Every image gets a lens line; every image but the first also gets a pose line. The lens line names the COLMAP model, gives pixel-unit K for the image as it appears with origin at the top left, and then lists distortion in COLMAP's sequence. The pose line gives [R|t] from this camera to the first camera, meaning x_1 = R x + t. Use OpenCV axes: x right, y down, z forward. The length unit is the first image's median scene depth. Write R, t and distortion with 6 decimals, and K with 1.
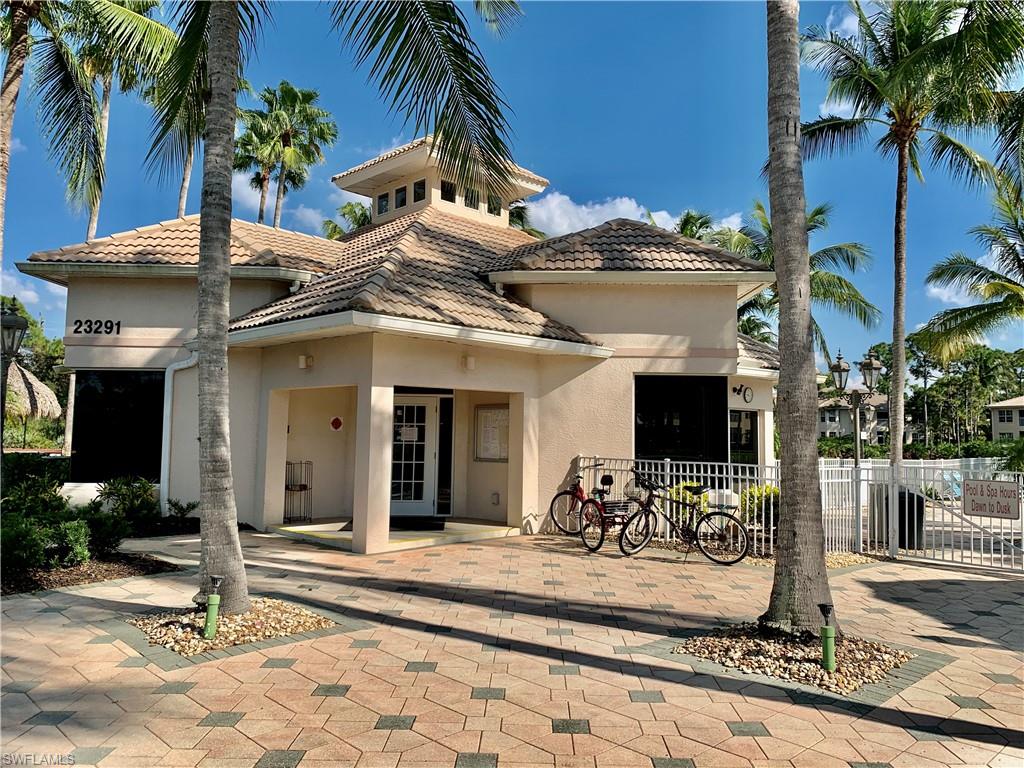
lens RADIAL K [[777.9, 0, 512.9], [0, 777.9, 373.5], [0, 0, 1]] dist [0.036406, -0.044961]
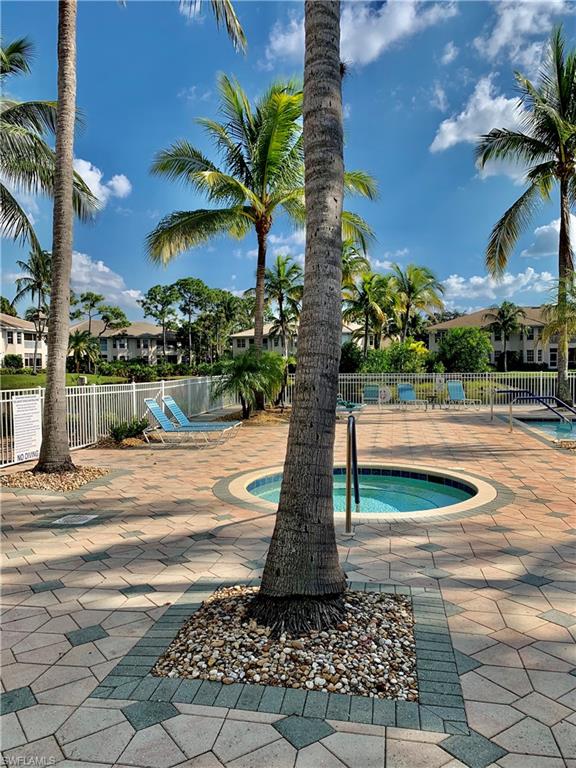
lens RADIAL K [[583.5, 0, 288.0], [0, 583.5, 384.0], [0, 0, 1]] dist [0.036406, -0.044961]
pose [[0.803784, -0.045320, 0.593193, 0.066326], [-0.025406, 0.993570, 0.110333, 0.009447], [-0.594379, -0.103754, 0.797464, 0.097283]]
